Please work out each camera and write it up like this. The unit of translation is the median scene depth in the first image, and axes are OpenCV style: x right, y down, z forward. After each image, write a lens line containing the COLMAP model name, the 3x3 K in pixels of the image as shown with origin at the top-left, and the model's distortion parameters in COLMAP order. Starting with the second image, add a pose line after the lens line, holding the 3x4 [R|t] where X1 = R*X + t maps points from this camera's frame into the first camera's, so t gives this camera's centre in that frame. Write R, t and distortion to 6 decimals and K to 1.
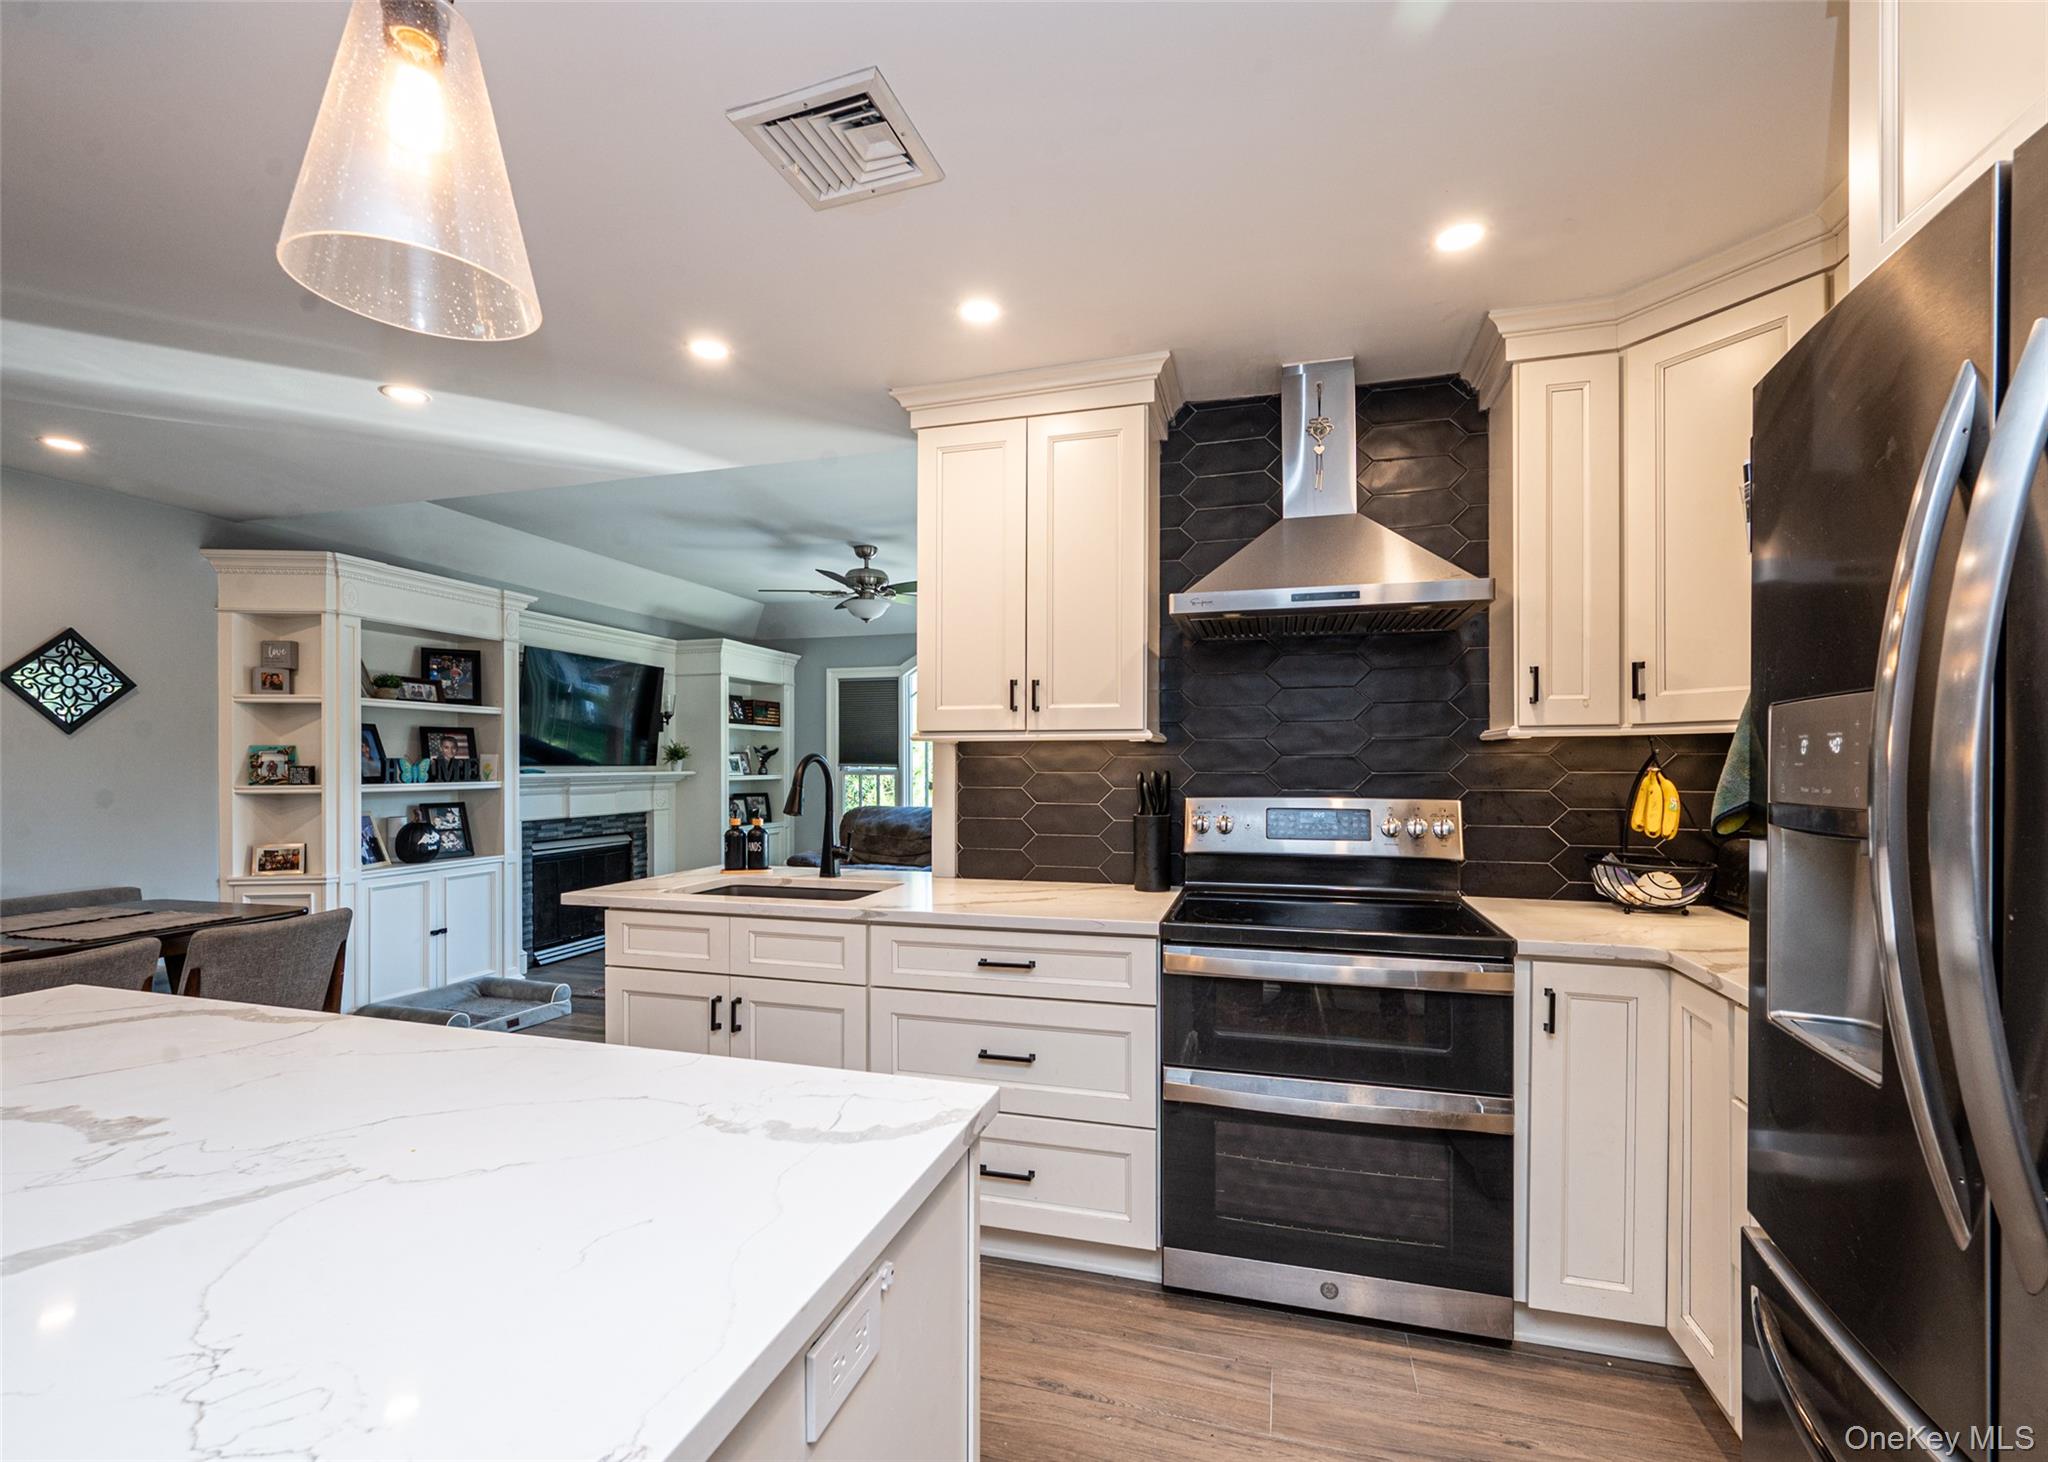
lens RADIAL K [[892.0, 0, 1020.7], [0, 892.0, 763.1], [0, 0, 1]] dist [-0.004557, 0.000006]
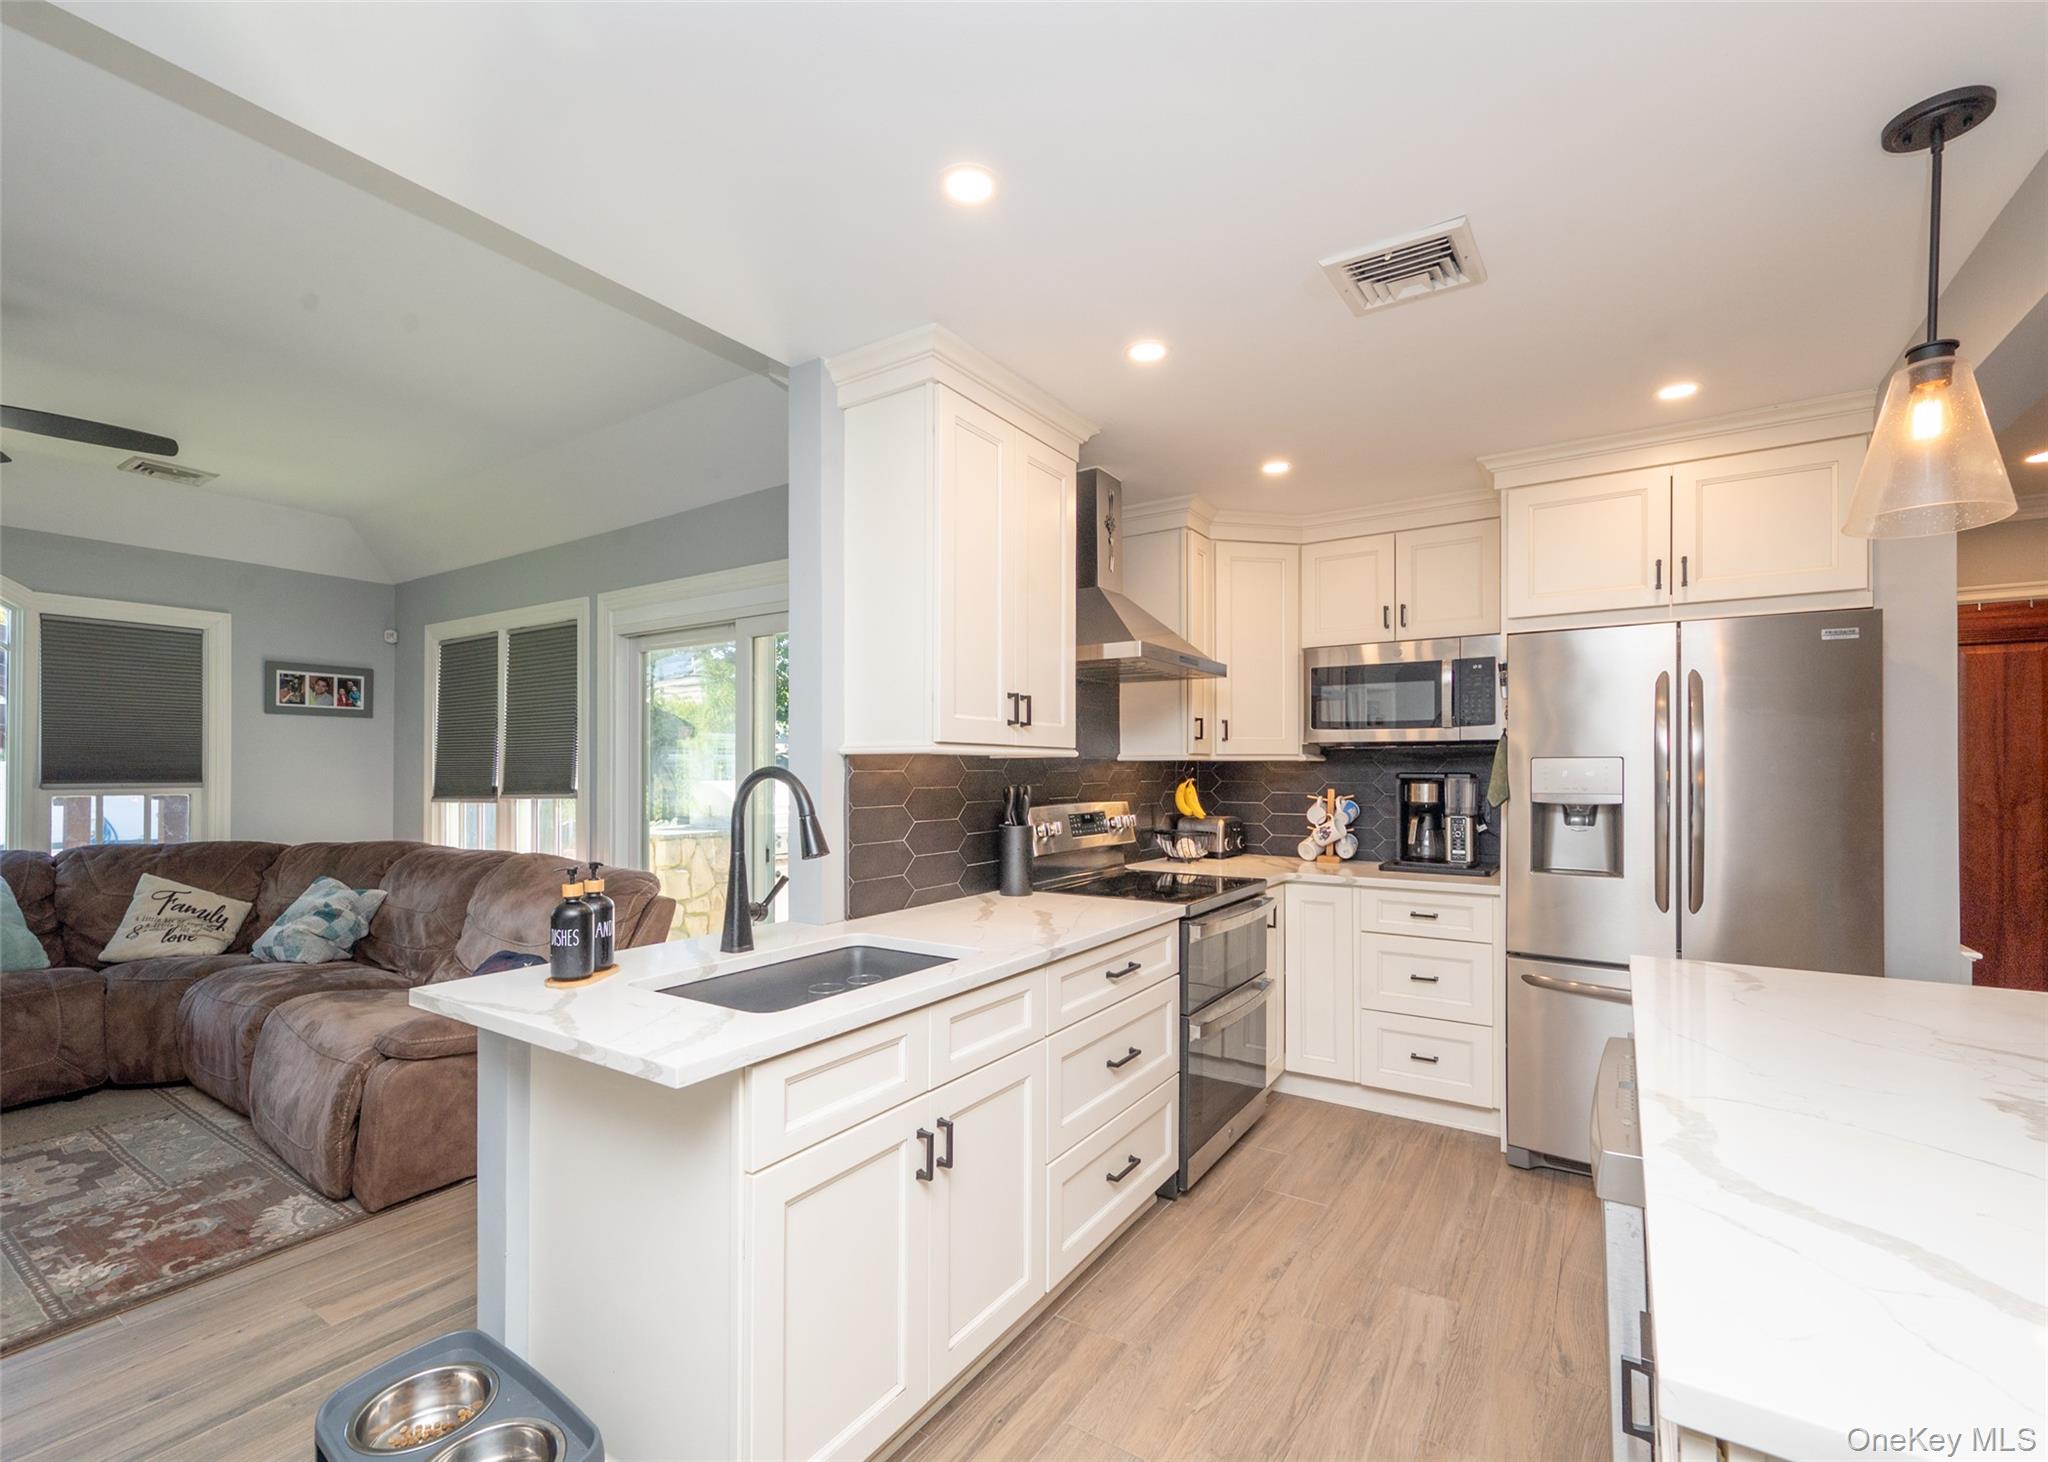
lens RADIAL K [[901.6, 0, 1025.2], [0, 901.6, 765.7], [0, 0, 1]] dist [-0.002826, -0.000479]
pose [[0.283253, 0.005456, 0.959030, -0.807695], [-0.001550, 0.999985, -0.005231, -0.008090], [-0.959044, -0.000005, 0.283257, 0.608042]]
